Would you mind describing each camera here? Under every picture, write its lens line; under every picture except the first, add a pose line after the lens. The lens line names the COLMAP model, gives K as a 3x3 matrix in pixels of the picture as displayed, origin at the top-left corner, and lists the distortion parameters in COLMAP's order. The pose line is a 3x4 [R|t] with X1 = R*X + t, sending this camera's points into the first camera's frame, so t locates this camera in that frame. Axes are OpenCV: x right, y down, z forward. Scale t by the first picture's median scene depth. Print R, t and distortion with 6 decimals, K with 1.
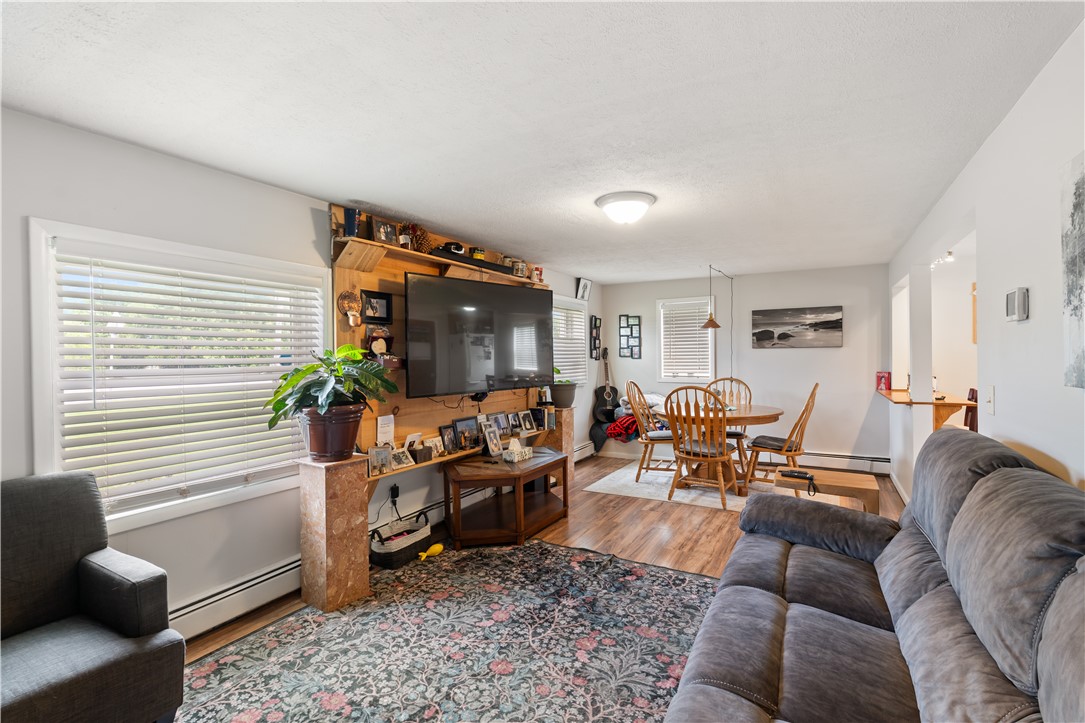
lens RADIAL K [[486.7, 0, 544.1], [0, 486.7, 360.7], [0, 0, 1]] dist [-0.002461, 0.000386]
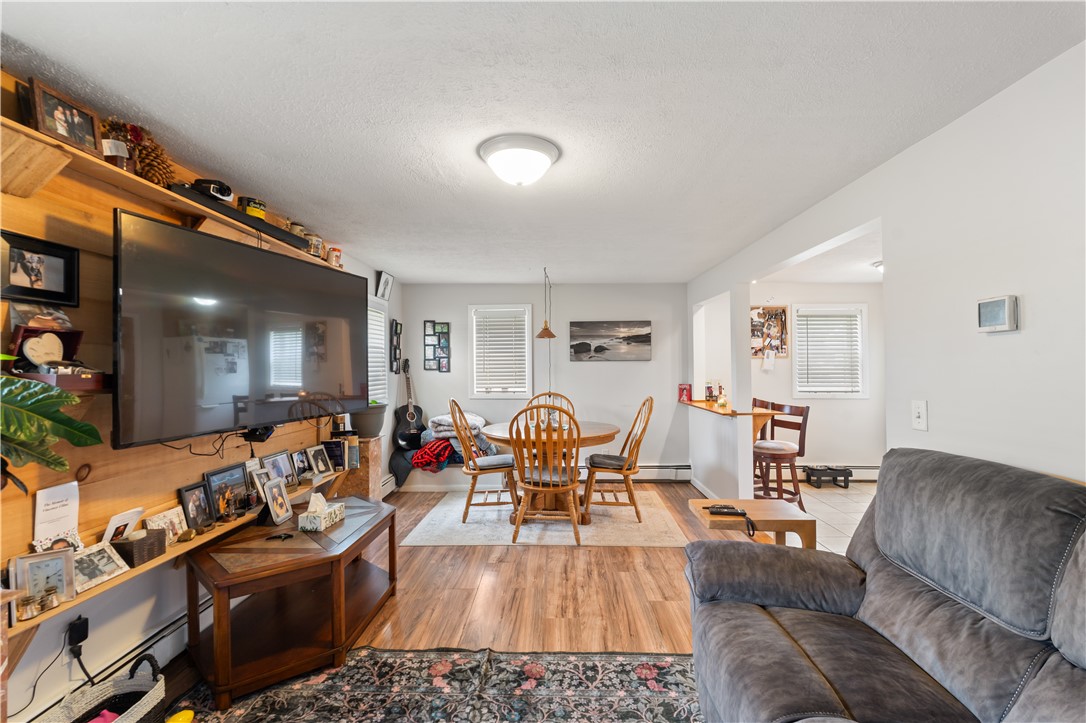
lens RADIAL K [[487.2, 0, 544.7], [0, 487.2, 361.0], [0, 0, 1]] dist [-0.002461, 0.000386]
pose [[0.880524, 0.009663, 0.473903, -0.120884], [0.002638, 0.999677, -0.025287, -0.002724], [-0.473995, 0.023516, 0.880214, 0.312322]]
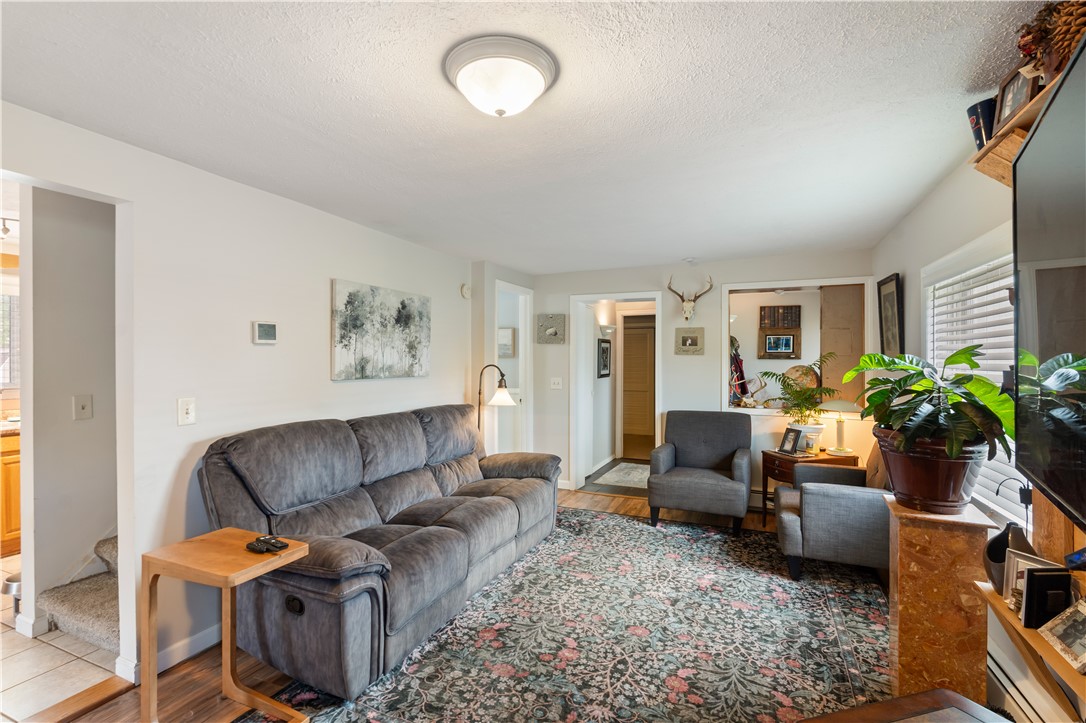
lens RADIAL K [[487.2, 0, 548.0], [0, 487.2, 362.2], [0, 0, 1]] dist [-0.002461, 0.000386]
pose [[-0.993634, 0.011894, -0.112023, 0.157390], [0.009859, 0.999776, 0.018703, -0.022435], [0.112220, 0.017480, -0.993530, 1.332785]]
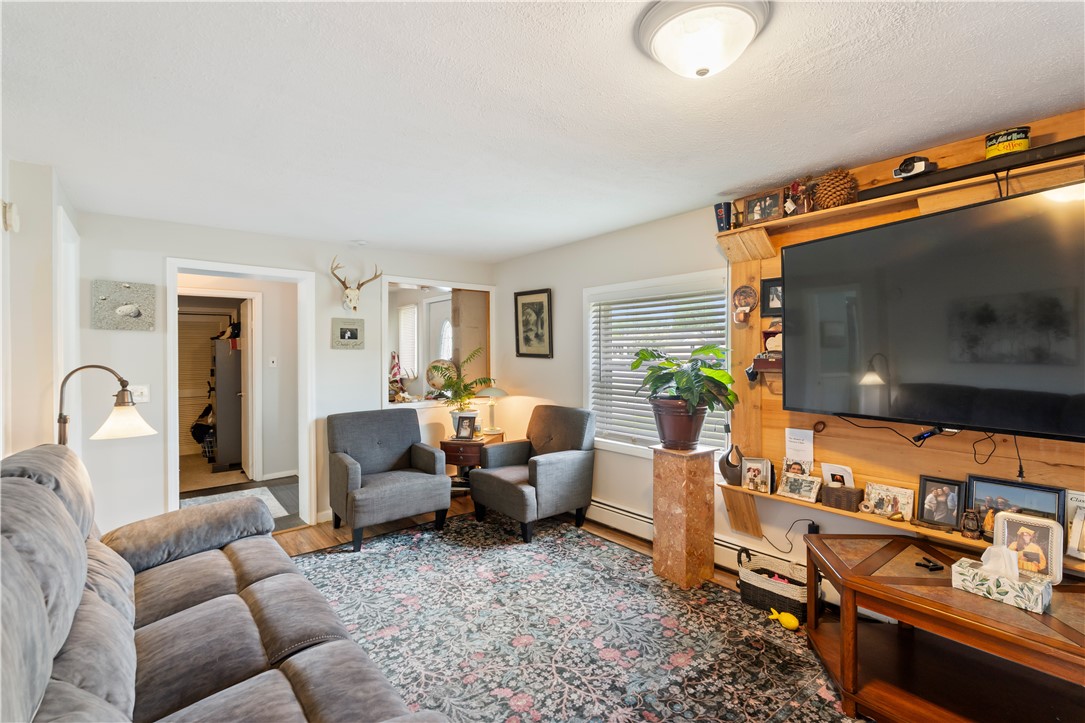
lens RADIAL K [[486.7, 0, 545.4], [0, 486.7, 357.0], [0, 0, 1]] dist [-0.002461, 0.000386]
pose [[-0.354011, 0.019477, -0.935039, 0.571703], [-0.002546, 0.999759, 0.021789, -0.022091], [0.935238, 0.010094, -0.353876, 0.898978]]
